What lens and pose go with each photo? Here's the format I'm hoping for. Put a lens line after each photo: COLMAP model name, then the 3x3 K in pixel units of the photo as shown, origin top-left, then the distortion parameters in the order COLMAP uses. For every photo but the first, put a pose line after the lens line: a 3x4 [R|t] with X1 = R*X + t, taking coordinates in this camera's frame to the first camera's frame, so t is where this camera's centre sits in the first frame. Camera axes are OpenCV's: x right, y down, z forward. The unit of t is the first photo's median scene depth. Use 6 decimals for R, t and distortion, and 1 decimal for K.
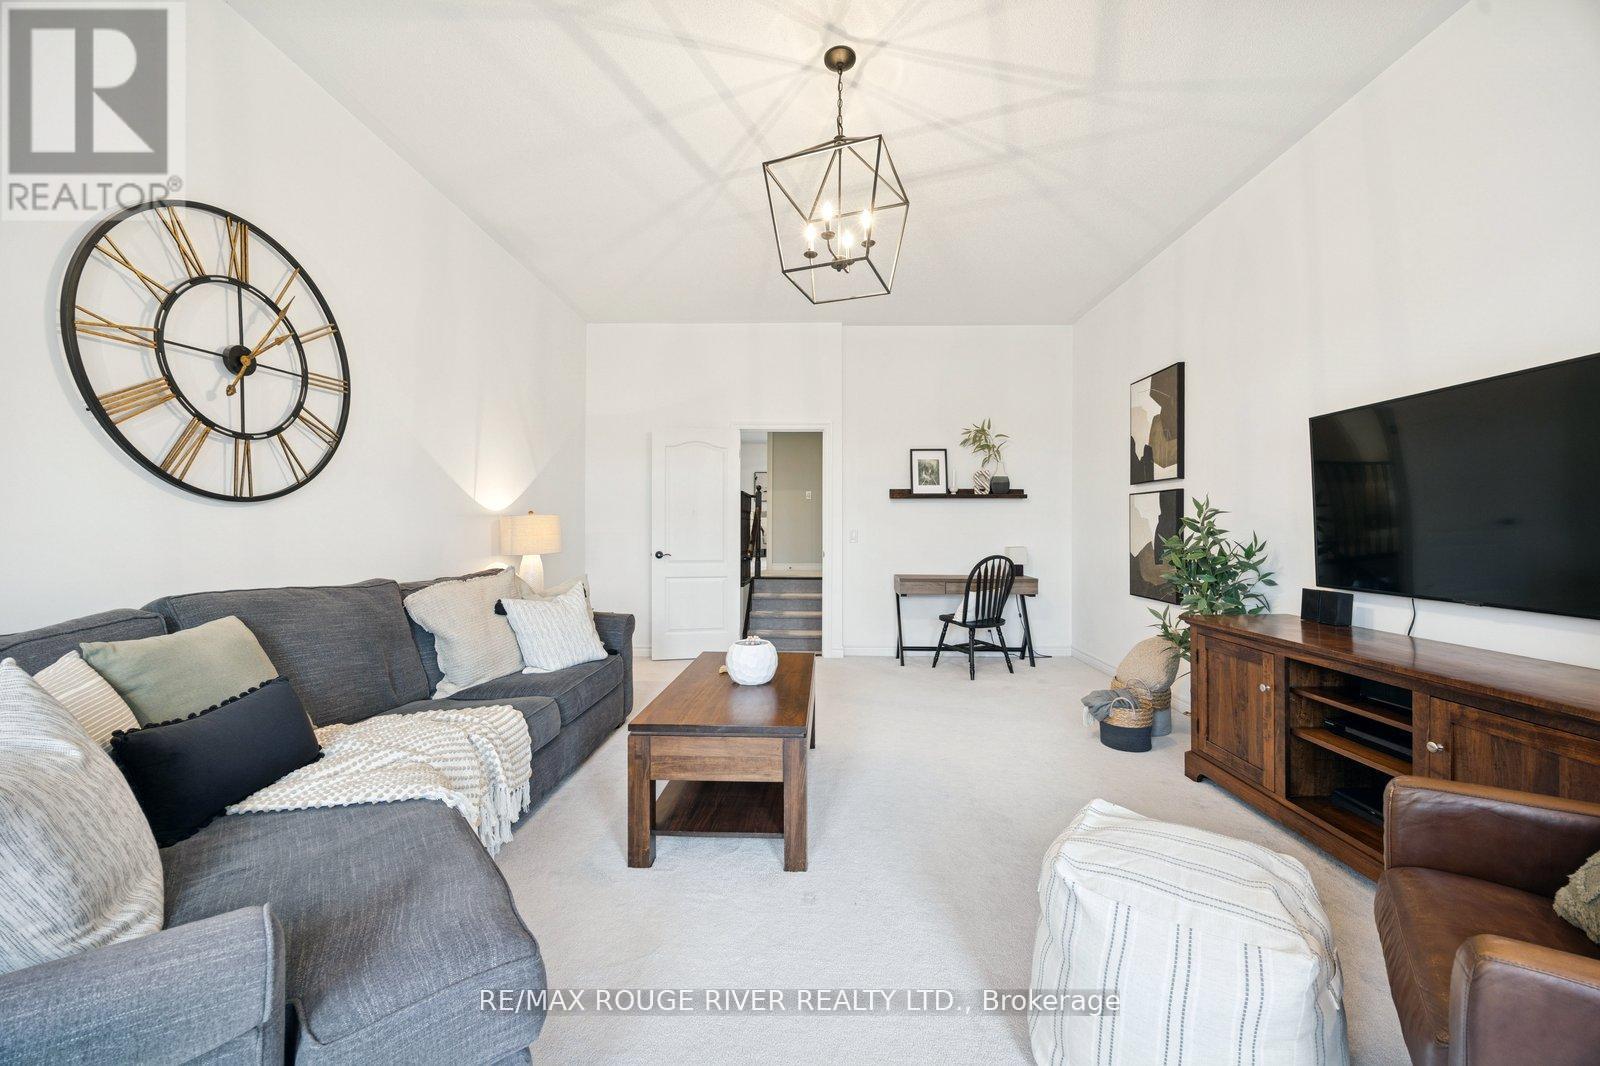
lens RADIAL K [[606.5, 0, 803.2], [0, 606.5, 530.4], [0, 0, 1]] dist [-0.004218, -0.000068]
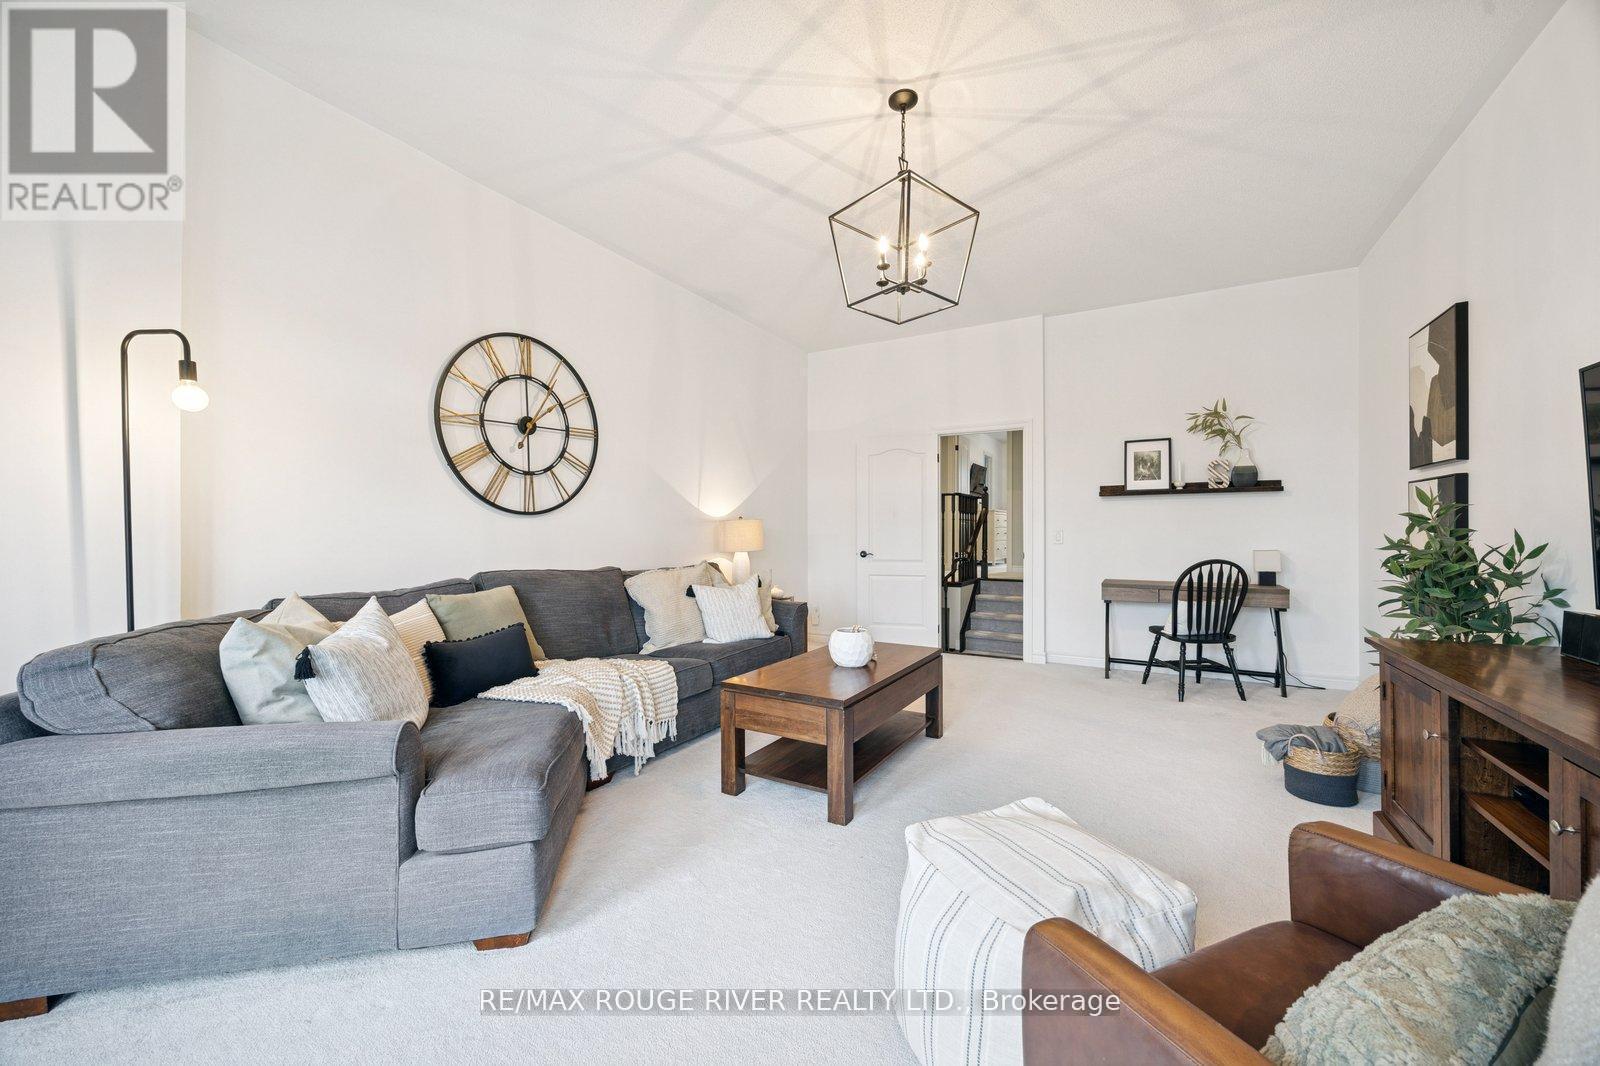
lens RADIAL K [[603.0, 0, 800.0], [0, 603.0, 533.0], [0, 0, 1]] dist [-0.009688, 0.000005]
pose [[0.879809, -0.002761, -0.475320, 0.373759], [0.003679, 0.999993, 0.000999, 0.000863], [0.475314, -0.002628, 0.879812, -0.040287]]
